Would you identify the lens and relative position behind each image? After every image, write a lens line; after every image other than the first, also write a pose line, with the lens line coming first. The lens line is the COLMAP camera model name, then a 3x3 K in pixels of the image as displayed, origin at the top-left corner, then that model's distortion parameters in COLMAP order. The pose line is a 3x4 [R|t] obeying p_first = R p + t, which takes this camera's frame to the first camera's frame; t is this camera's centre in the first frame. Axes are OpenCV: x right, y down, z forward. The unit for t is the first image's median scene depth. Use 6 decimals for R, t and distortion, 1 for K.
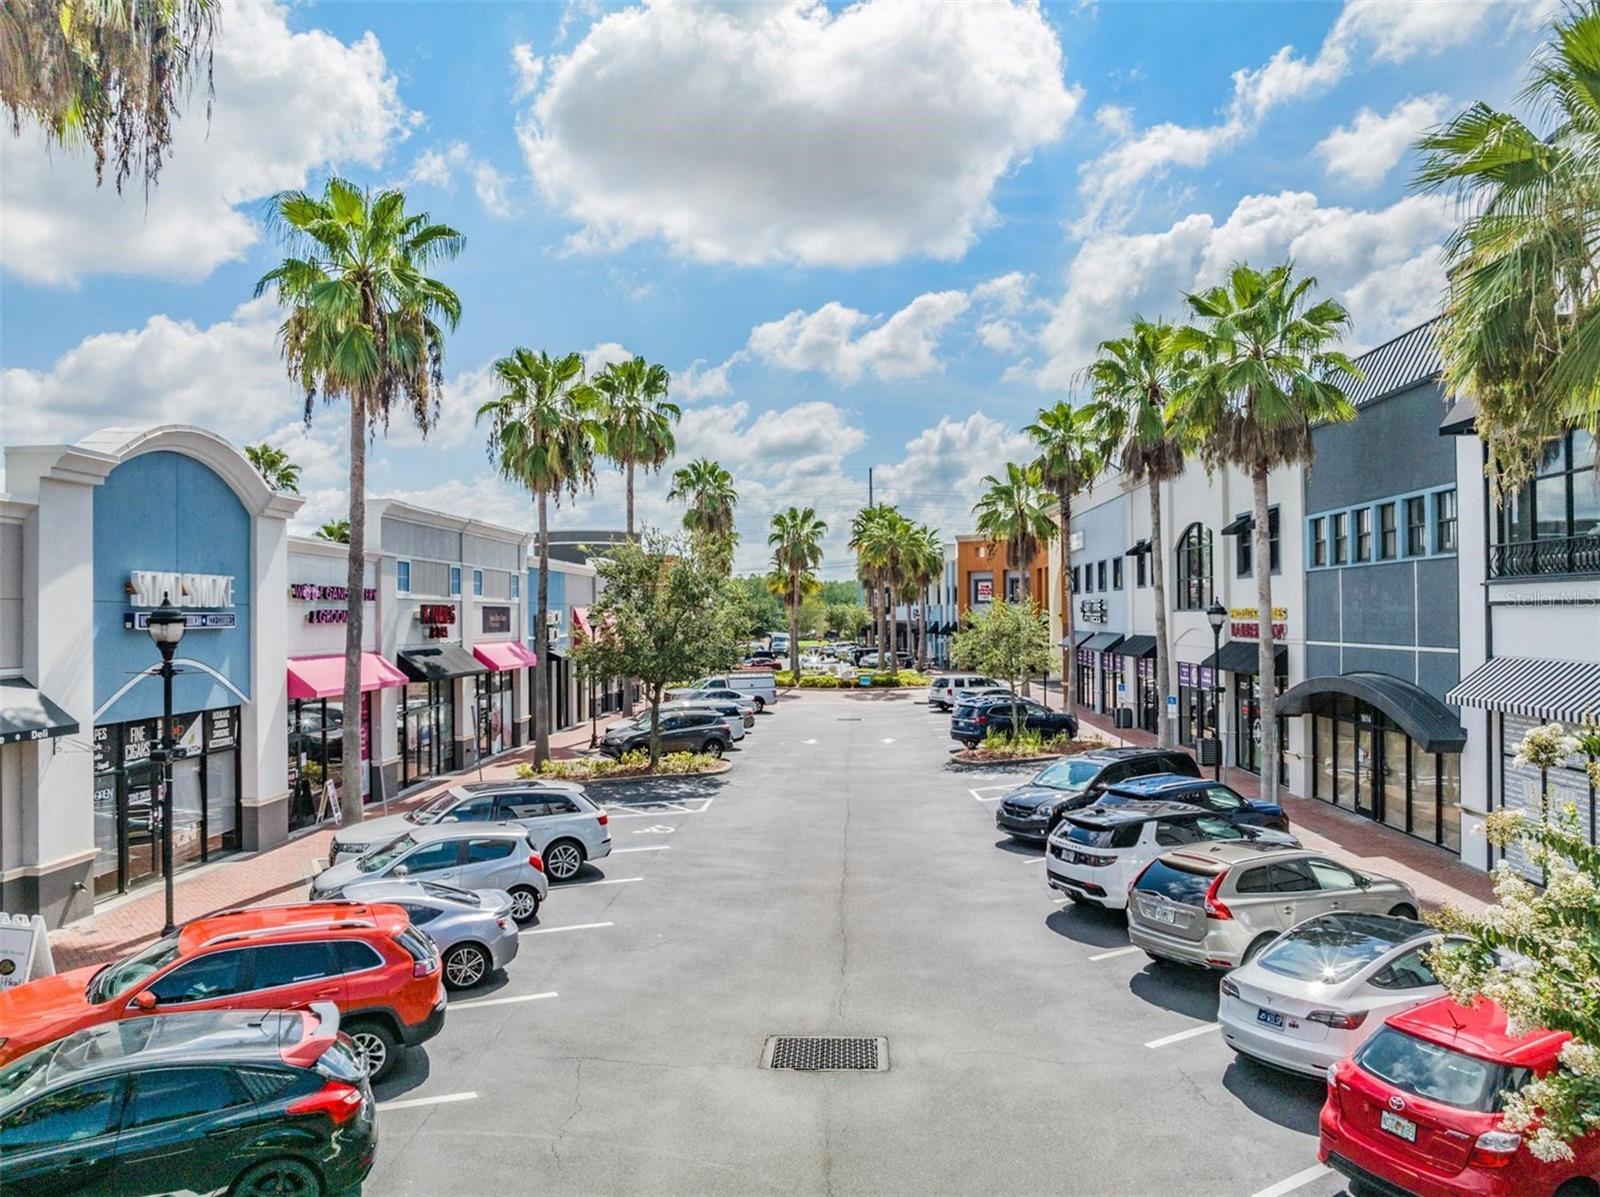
lens RADIAL K [[1134.5, 0, 800.0], [0, 1134.5, 604.8], [0, 0, 1]] dist [-0.033107, -0.006447]
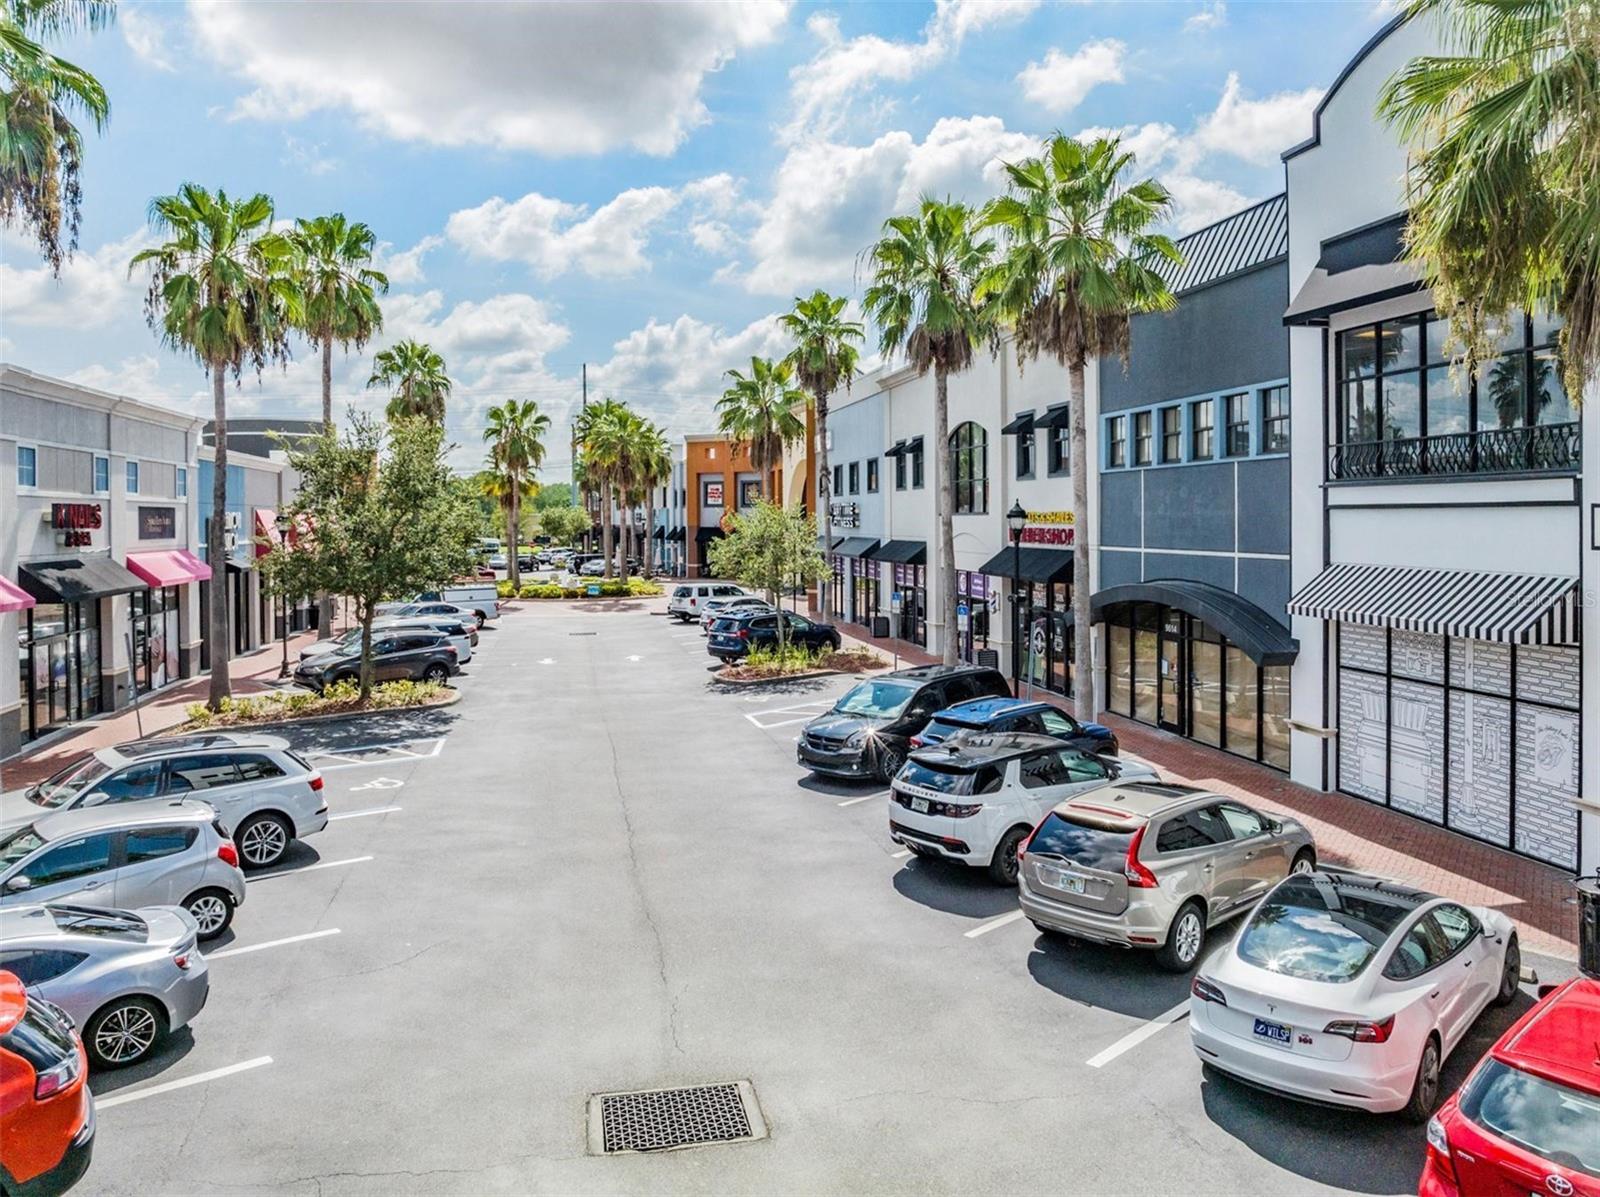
lens RADIAL K [[1158.0, 0, 805.3], [0, 1158.0, 532.6], [0, 0, 1]] dist [-0.037260, -0.003873]
pose [[0.966966, -0.000775, 0.254904, -0.037022], [-0.004423, 0.999794, 0.019820, 0.002167], [-0.254867, -0.020293, 0.966763, 0.119108]]
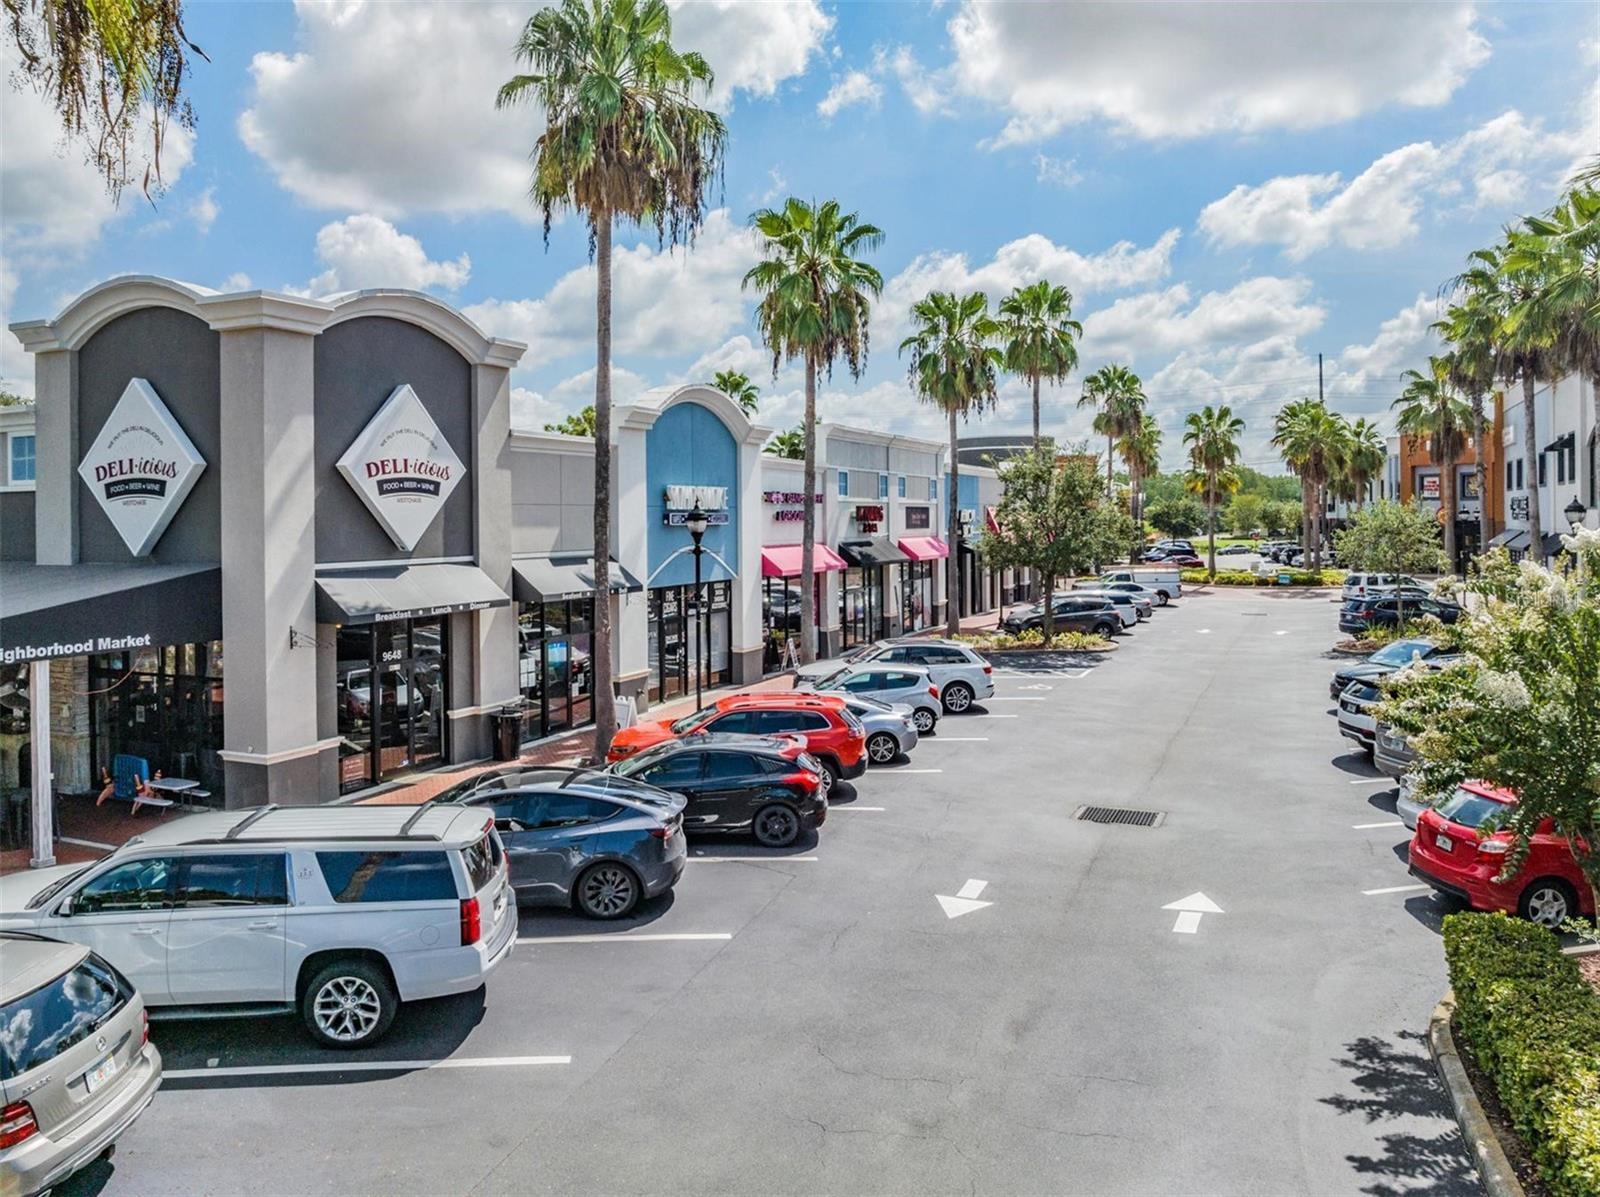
lens RADIAL K [[1162.2, 0, 803.1], [0, 1162.2, 520.9], [0, 0, 1]] dist [-0.023113, -0.000793]
pose [[0.931340, -0.000131, -0.364151, 0.083406], [0.005856, 0.999876, 0.014617, -0.002803], [0.364104, -0.015746, 0.931225, -0.234557]]
